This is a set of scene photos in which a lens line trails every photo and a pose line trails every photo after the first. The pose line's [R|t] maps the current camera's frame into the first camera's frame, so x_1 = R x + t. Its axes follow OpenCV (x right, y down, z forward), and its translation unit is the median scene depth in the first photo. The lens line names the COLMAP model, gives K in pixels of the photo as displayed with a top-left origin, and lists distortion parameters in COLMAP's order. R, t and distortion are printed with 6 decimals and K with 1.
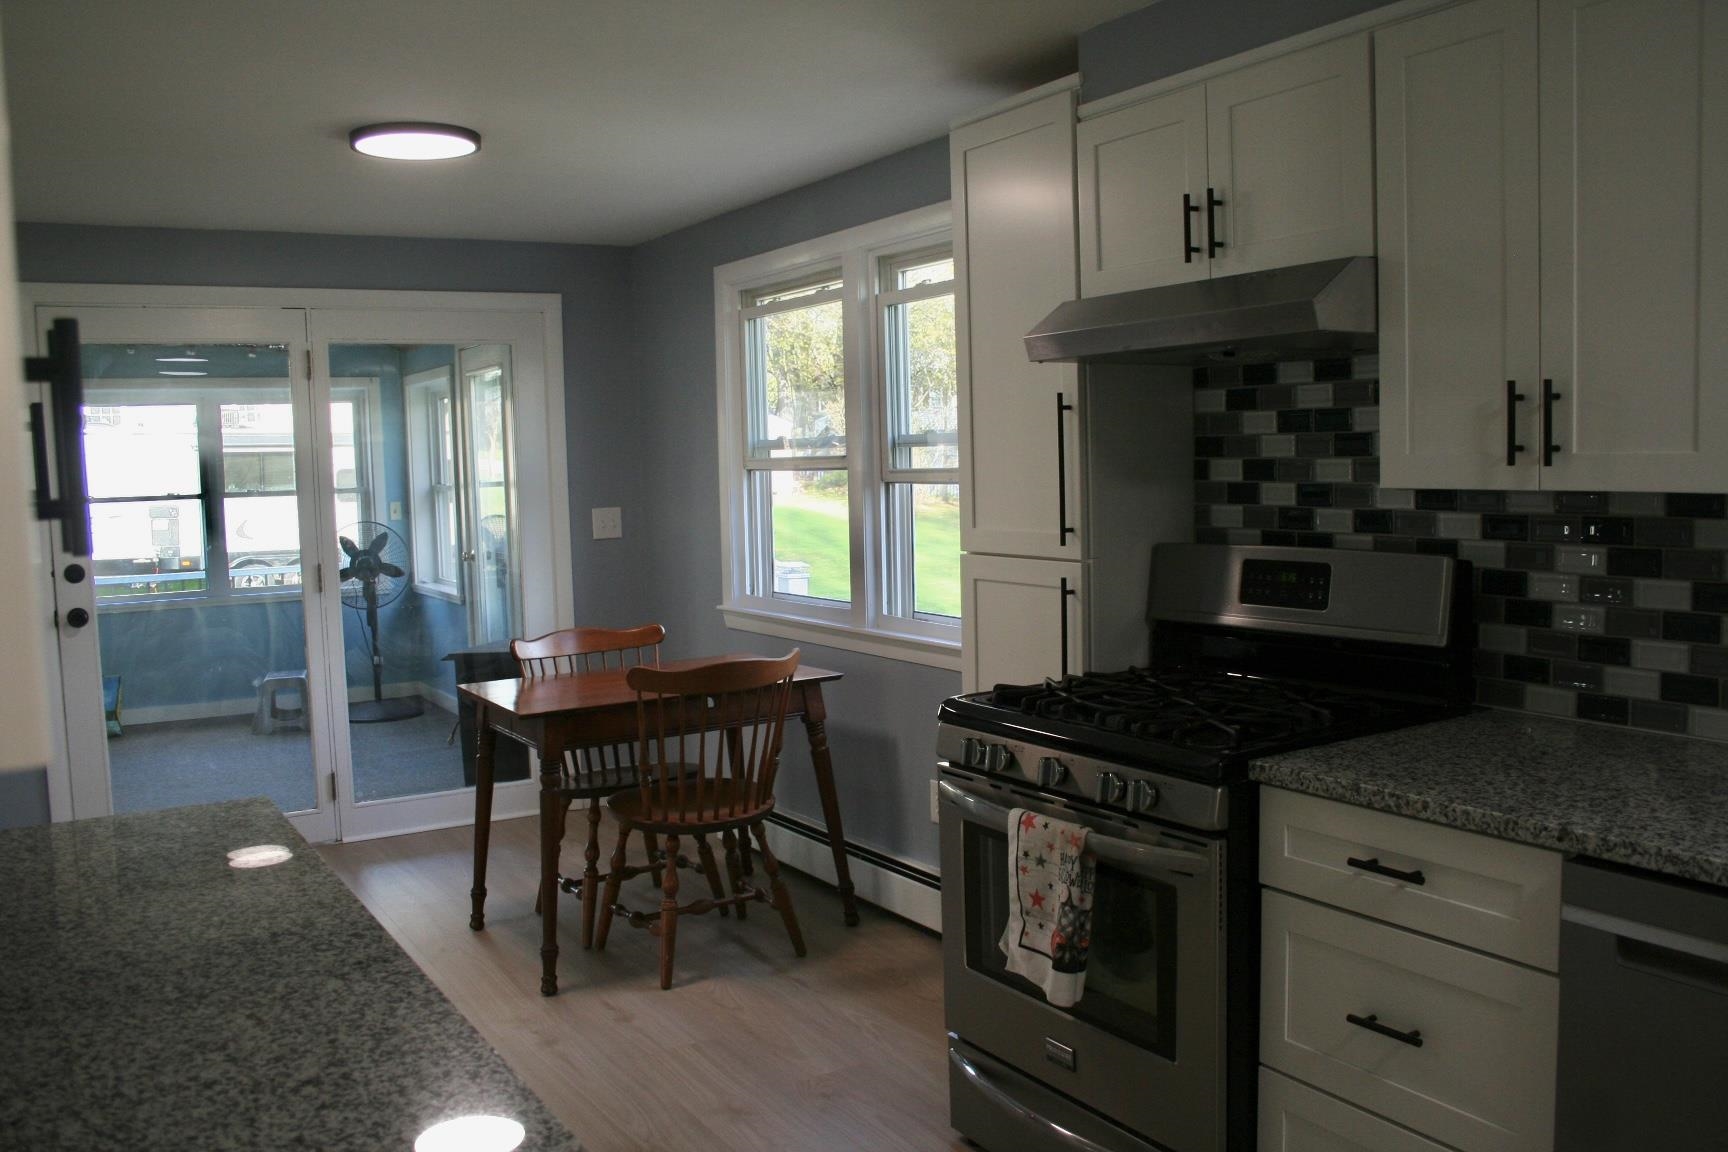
lens RADIAL K [[1464.2, 0, 859.0], [0, 1464.2, 588.7], [0, 0, 1]] dist [-0.142129, 0.103783]
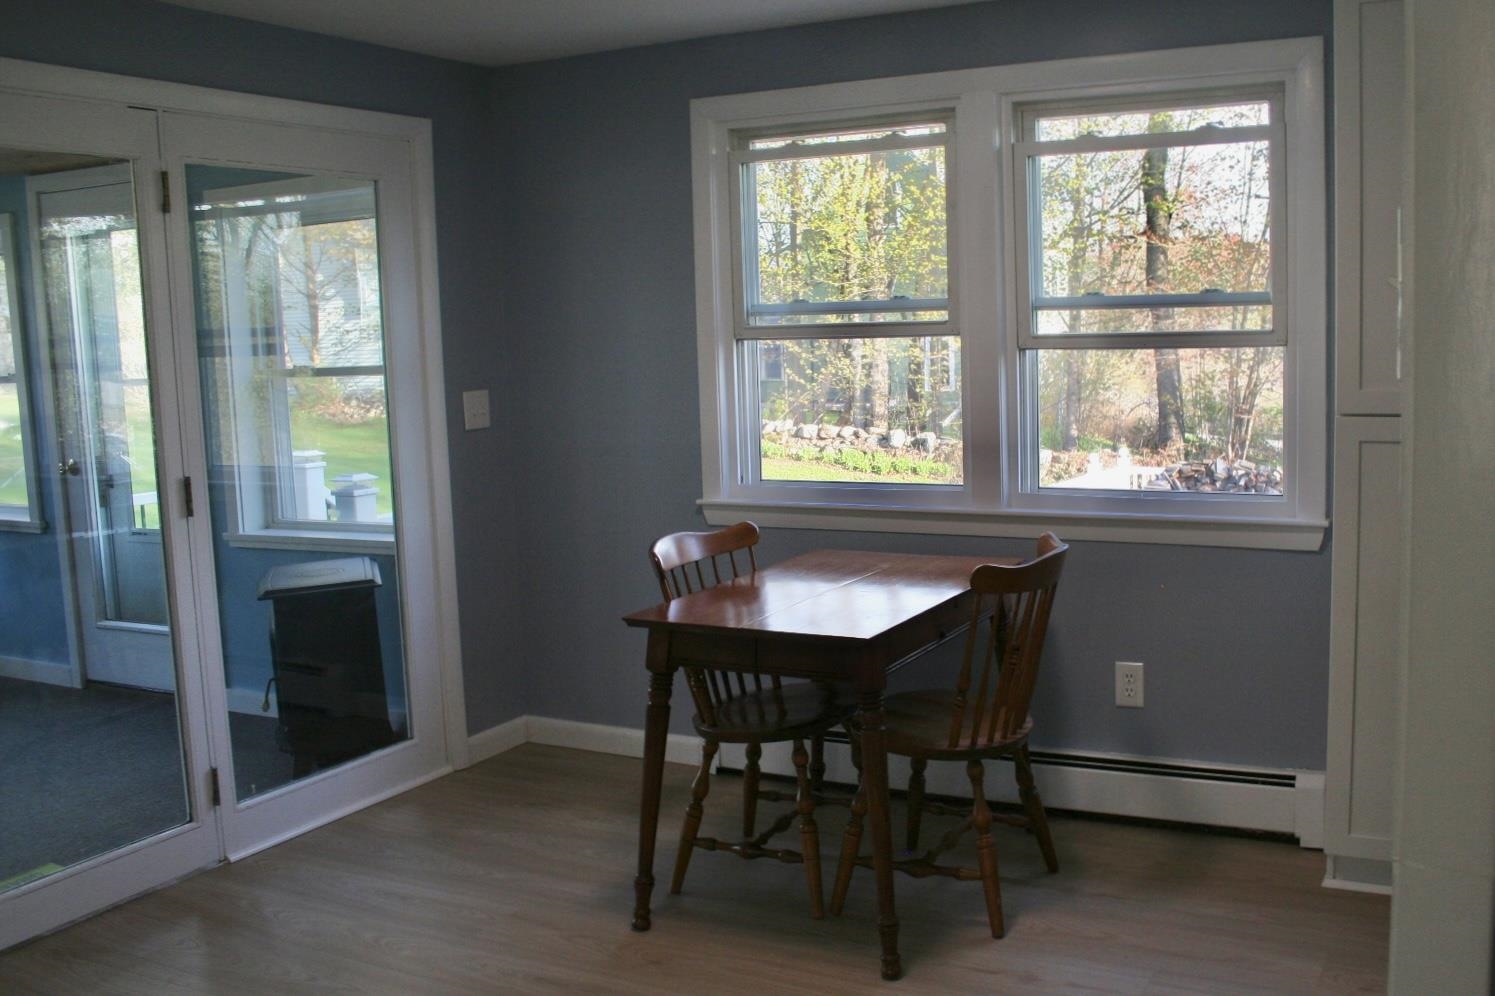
lens RADIAL K [[1499.7, 0, 758.2], [0, 1499.7, 504.9], [0, 0, 1]] dist [-0.110368, 0.000000]
pose [[0.848413, -0.060619, 0.525852, -0.890480], [0.053012, 0.998157, 0.029535, -0.016434], [-0.526674, 0.002818, 0.850063, 0.411681]]
